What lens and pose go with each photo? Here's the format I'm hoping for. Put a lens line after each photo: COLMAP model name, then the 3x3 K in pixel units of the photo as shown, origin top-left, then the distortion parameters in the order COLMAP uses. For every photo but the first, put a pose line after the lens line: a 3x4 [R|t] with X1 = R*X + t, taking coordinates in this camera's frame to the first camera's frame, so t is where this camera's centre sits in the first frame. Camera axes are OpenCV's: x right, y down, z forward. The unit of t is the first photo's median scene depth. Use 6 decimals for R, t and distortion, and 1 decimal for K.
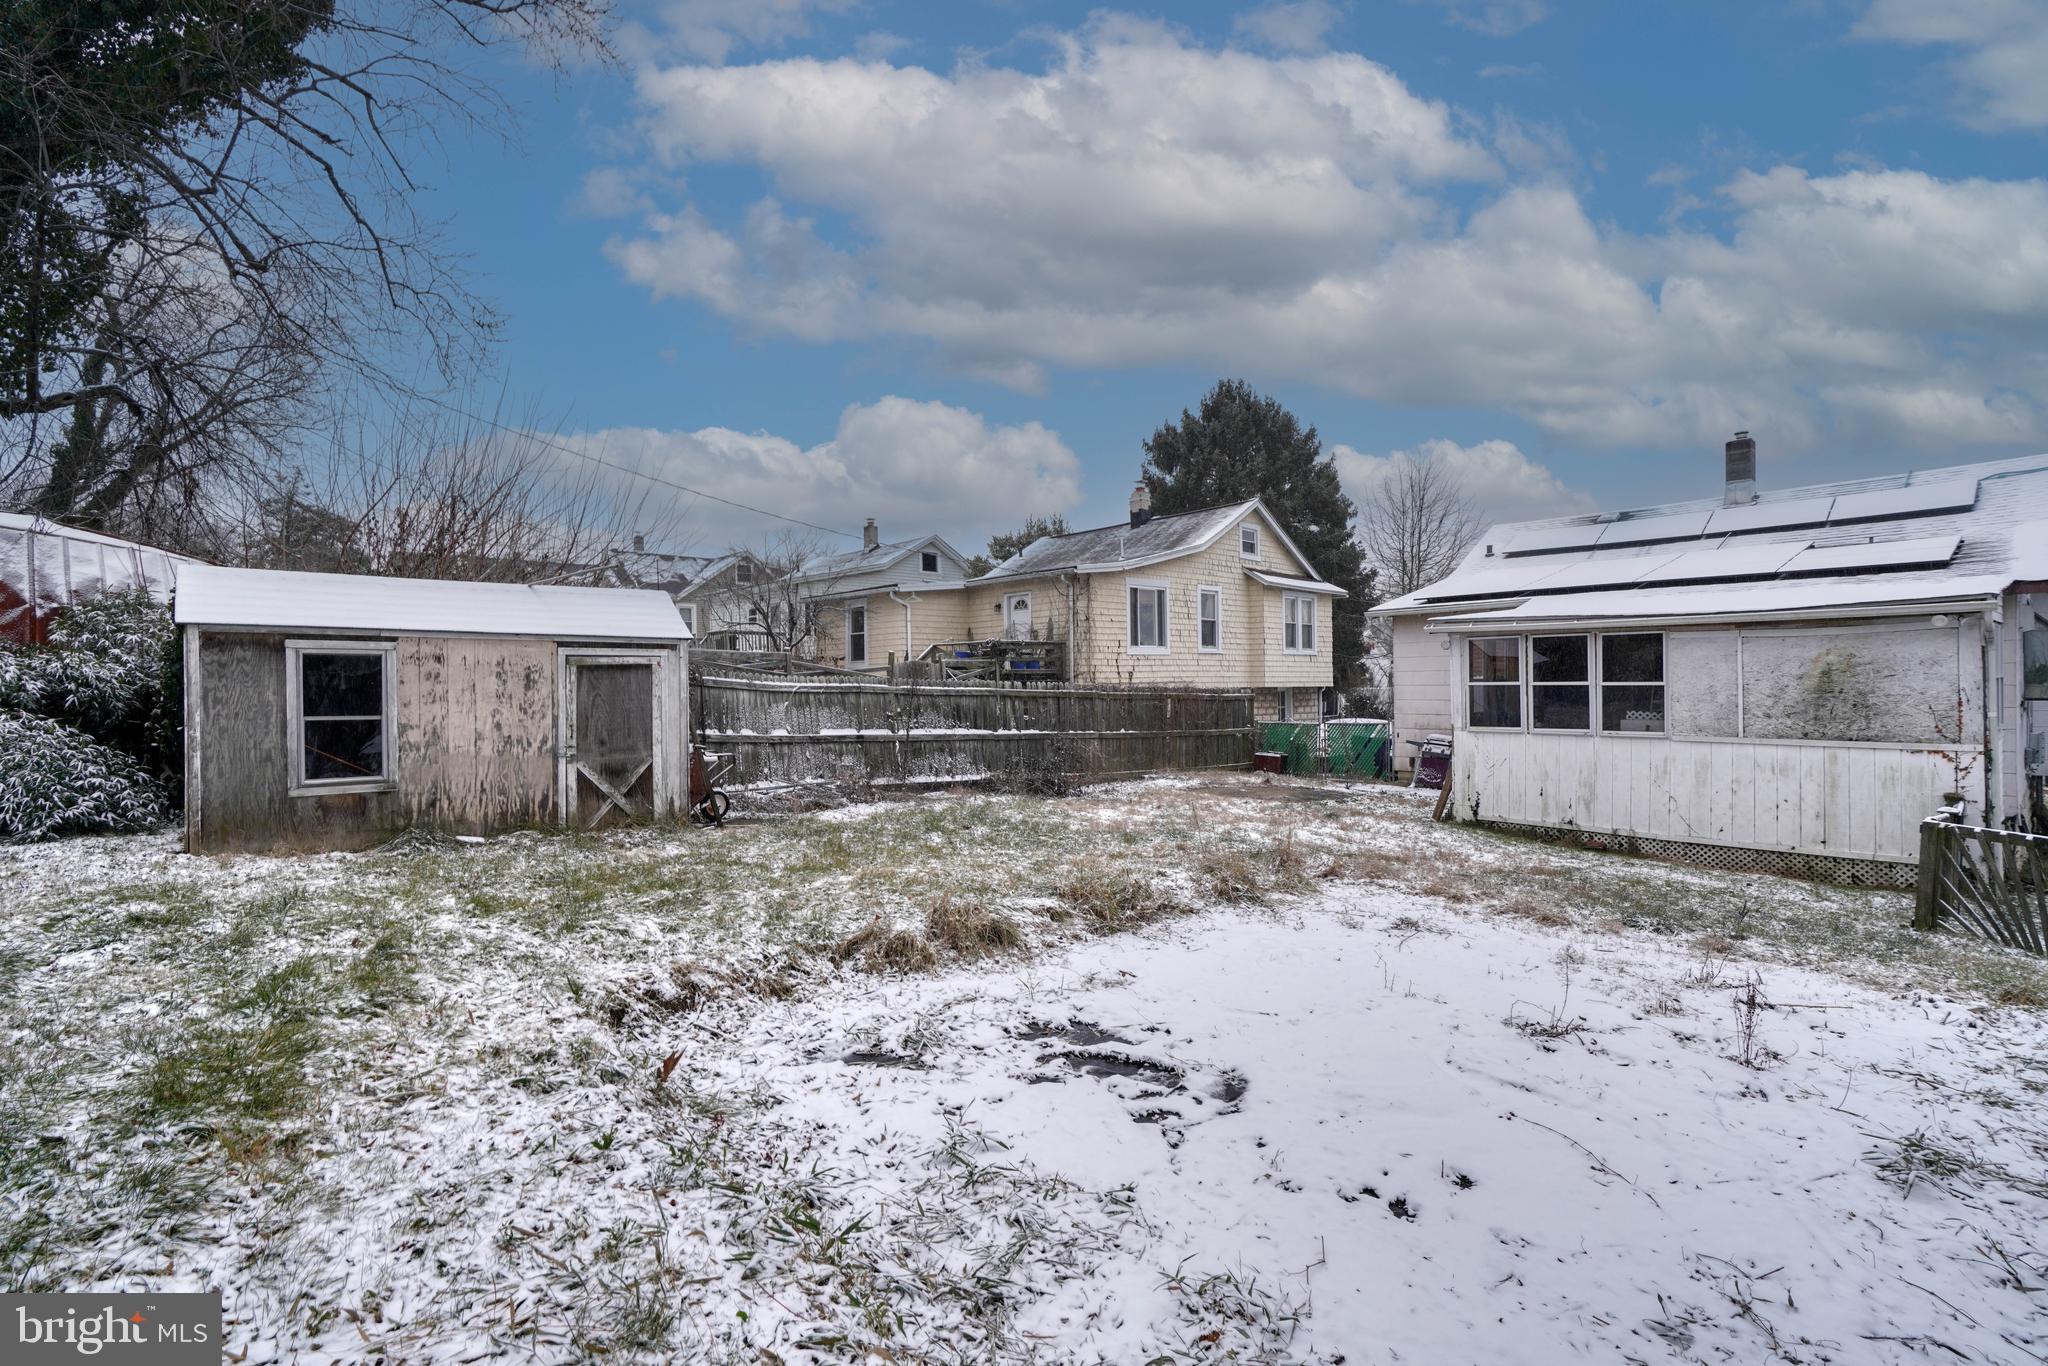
lens RADIAL K [[933.5, 0, 1024.0], [0, 933.5, 683.0], [0, 0, 1]] dist [-0.006283, 0.005417]
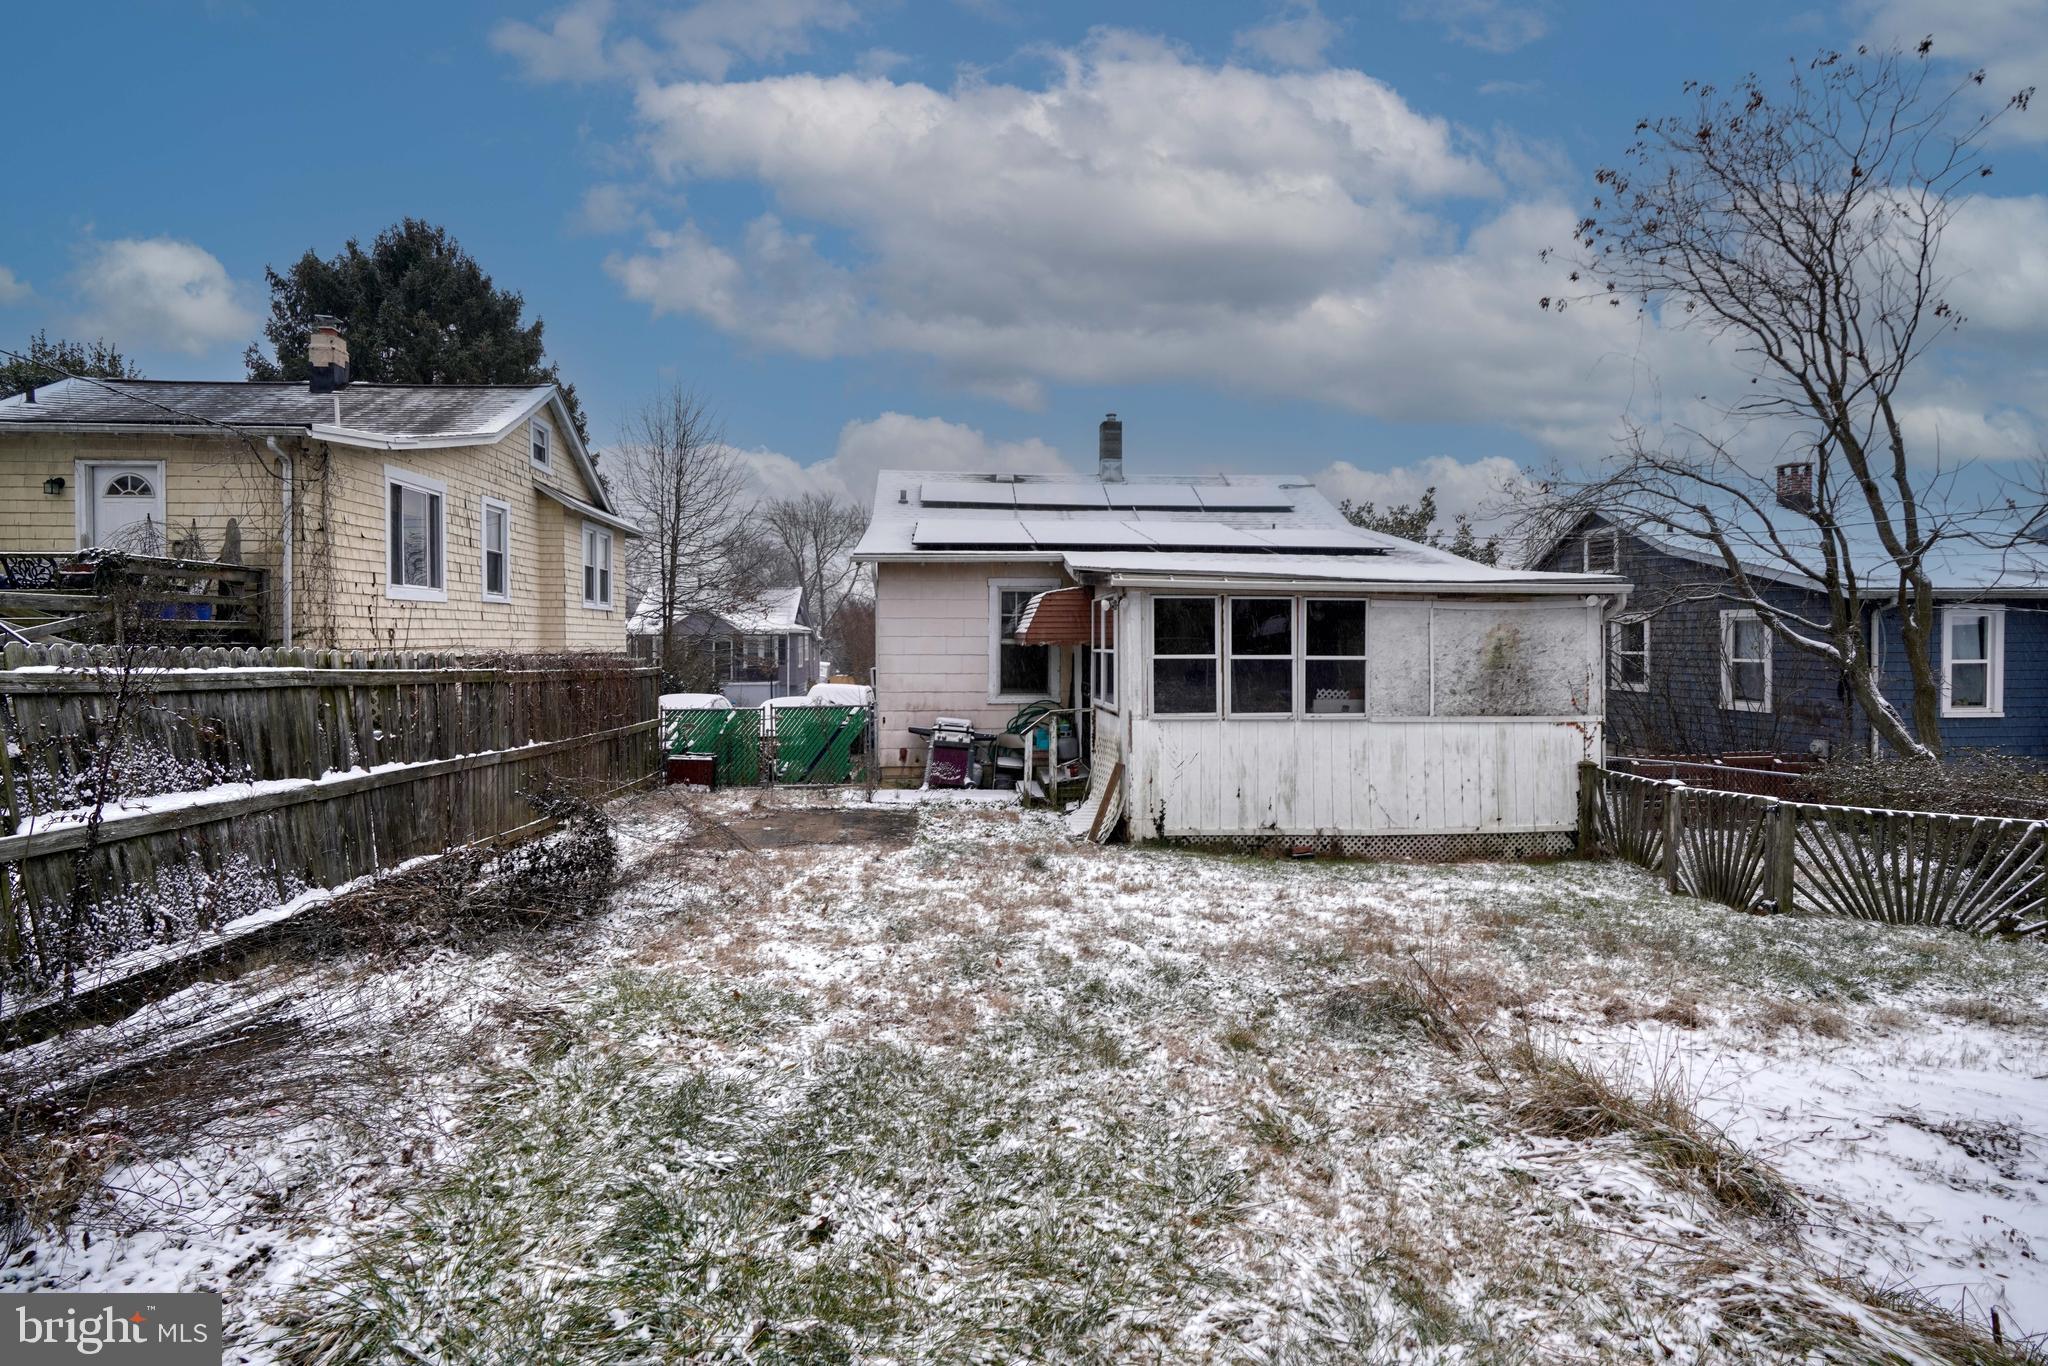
lens RADIAL K [[929.0, 0, 1002.9], [0, 929.0, 645.3], [0, 0, 1]] dist [-0.001697, 0.000712]
pose [[0.617193, 0.006196, 0.786787, -0.163541], [-0.007210, 0.999972, -0.002219, -0.005304], [-0.786779, -0.004304, 0.617220, 0.548920]]
